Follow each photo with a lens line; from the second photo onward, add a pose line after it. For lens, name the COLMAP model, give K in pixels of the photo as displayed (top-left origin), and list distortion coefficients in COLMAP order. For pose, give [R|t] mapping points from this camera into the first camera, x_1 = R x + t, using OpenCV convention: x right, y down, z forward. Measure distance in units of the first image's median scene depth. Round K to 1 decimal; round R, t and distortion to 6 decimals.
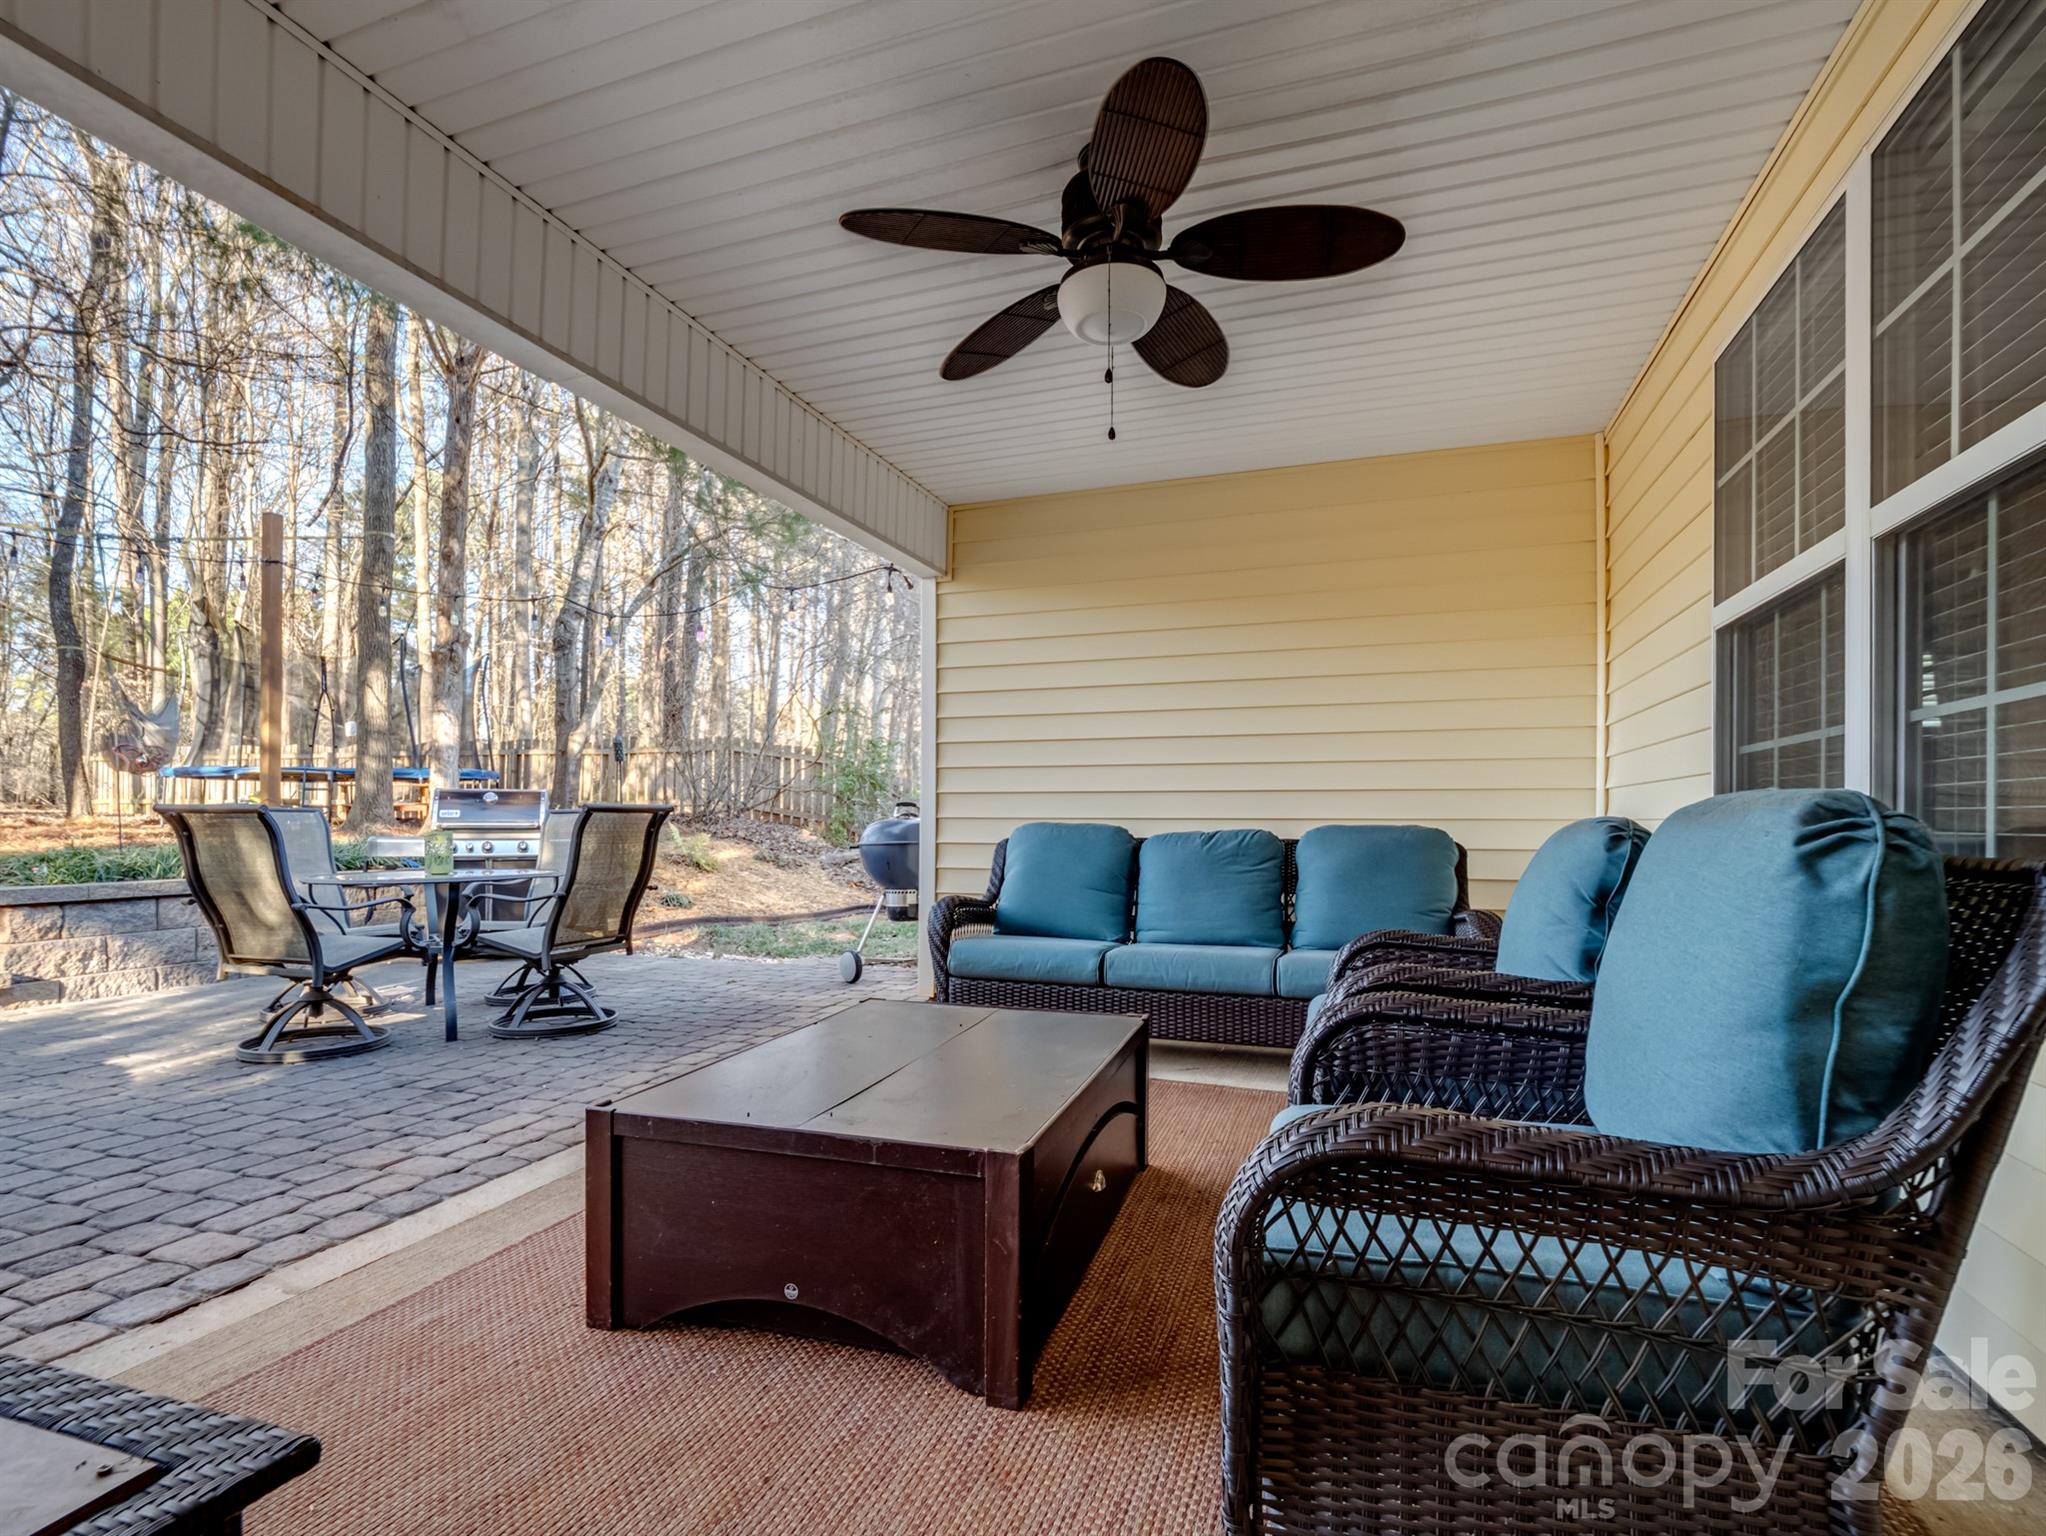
lens RADIAL K [[974.0, 0, 990.2], [0, 974.0, 814.5], [0, 0, 1]] dist [-0.008635, 0.000212]
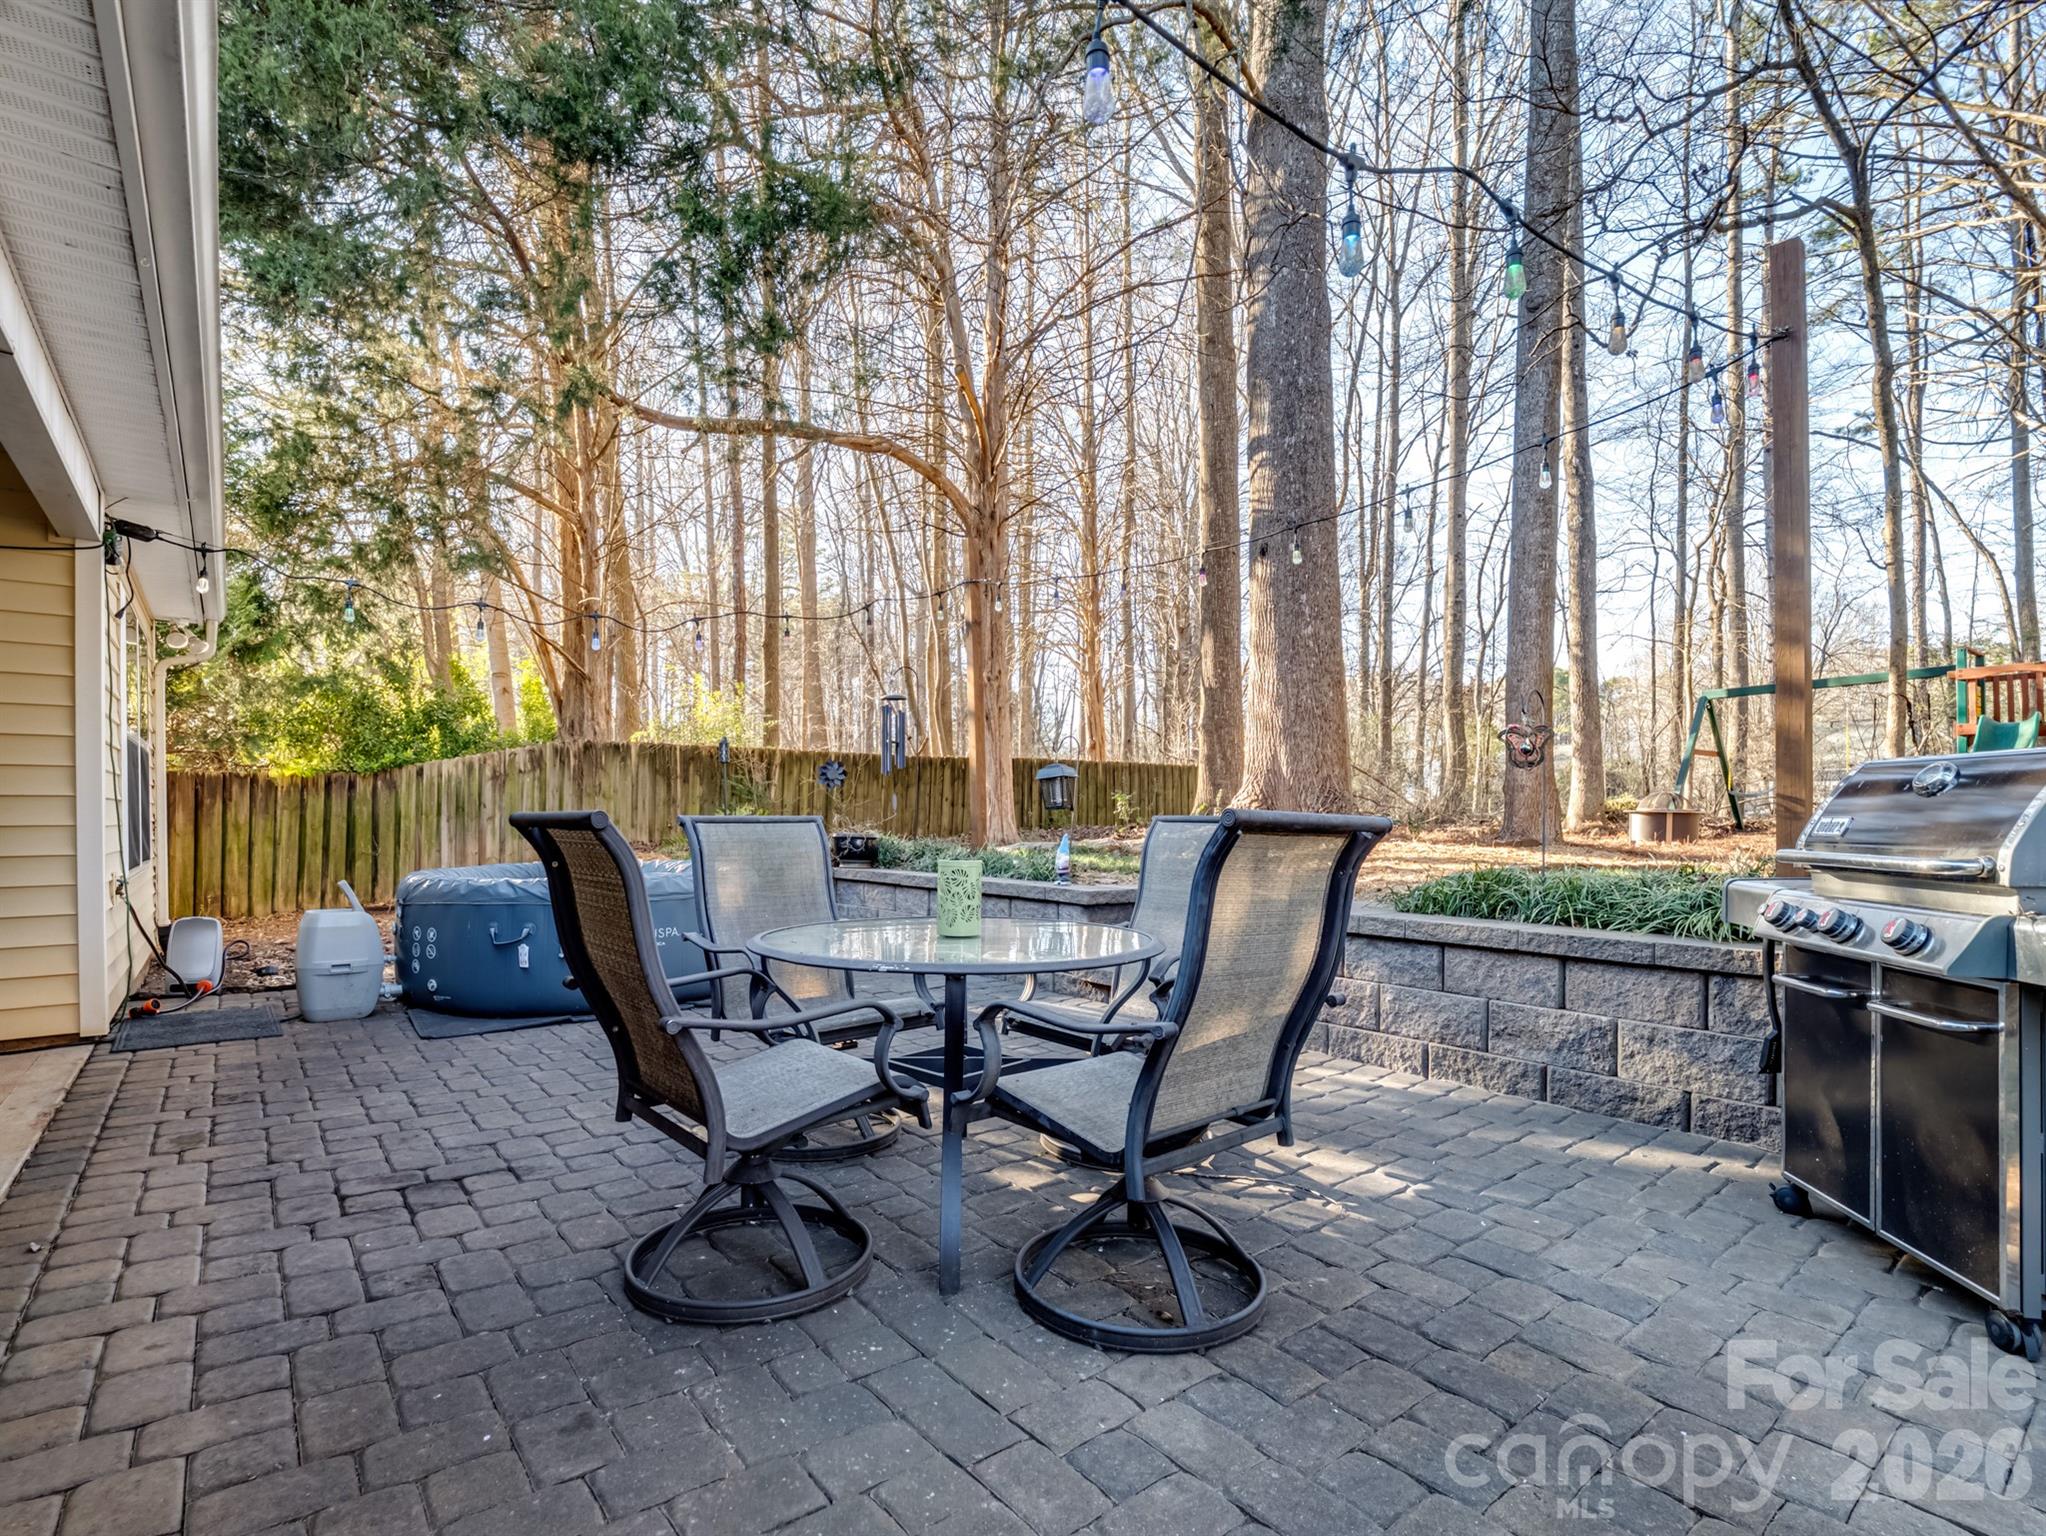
lens RADIAL K [[974.0, 0, 990.2], [0, 974.0, 814.5], [0, 0, 1]] dist [-0.008635, 0.000212]
pose [[-0.526056, 0.001073, -0.850449, -0.140809], [0.006906, 0.999972, -0.003010, -0.020540], [0.850422, -0.007456, -0.526048, 2.098754]]
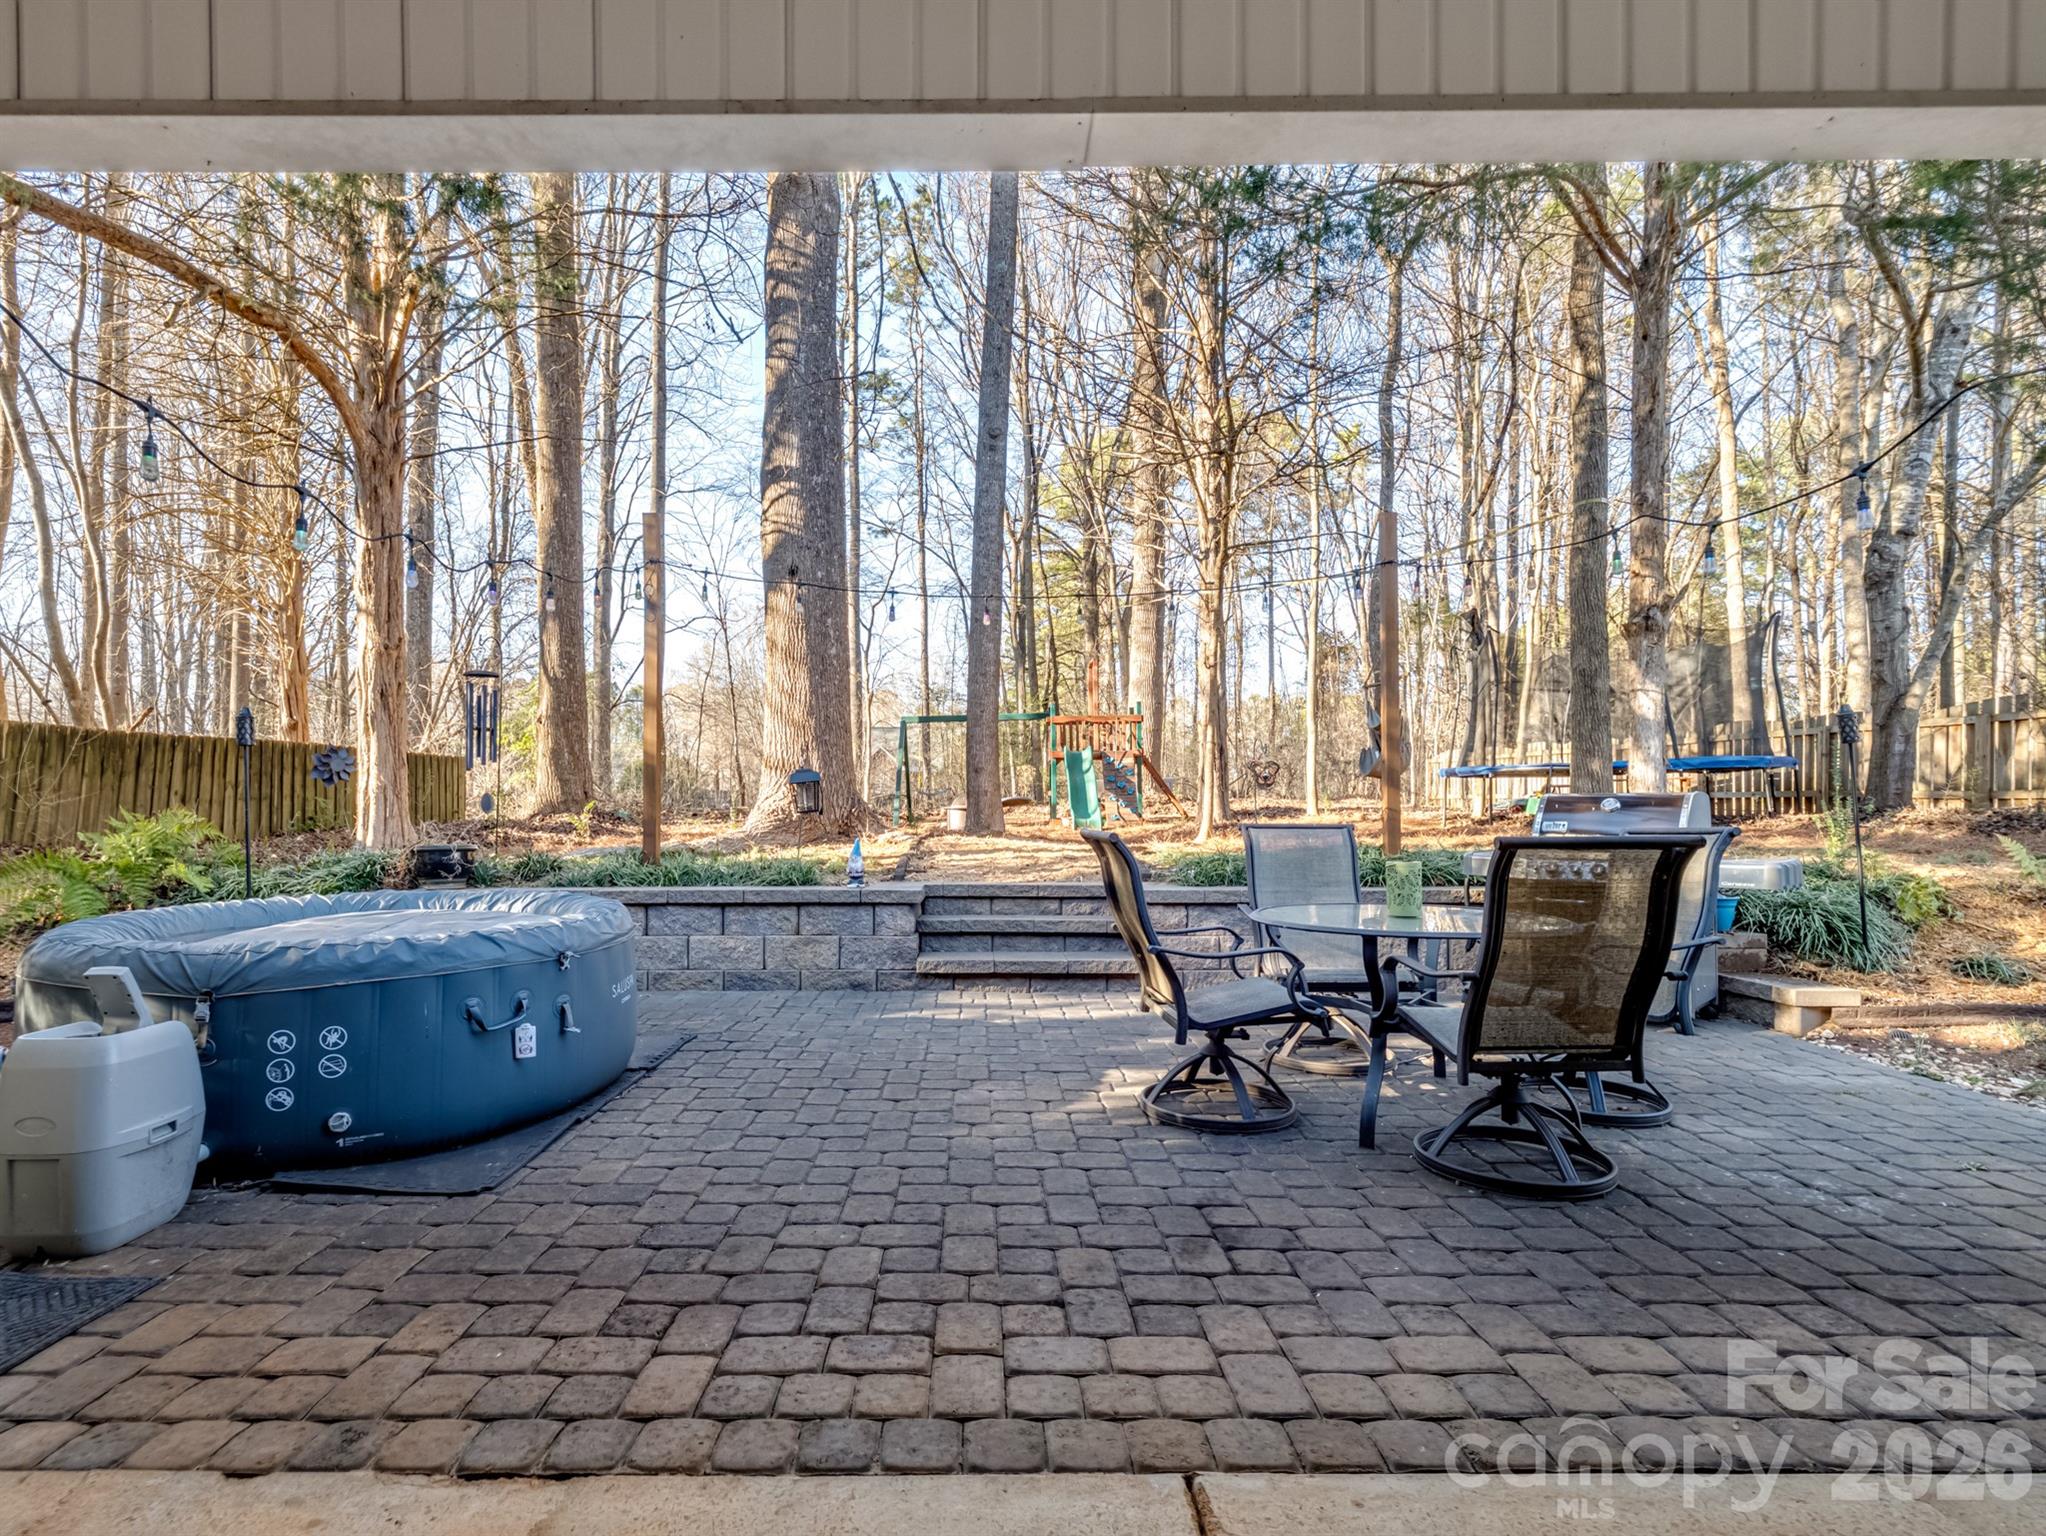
lens RADIAL K [[974.0, 0, 990.2], [0, 974.0, 814.5], [0, 0, 1]] dist [-0.008635, 0.000212]
pose [[0.343473, -0.006393, -0.939141, 0.060367], [0.011804, 0.999927, -0.002490, -0.031214], [0.939088, -0.010230, 0.343524, 0.688805]]
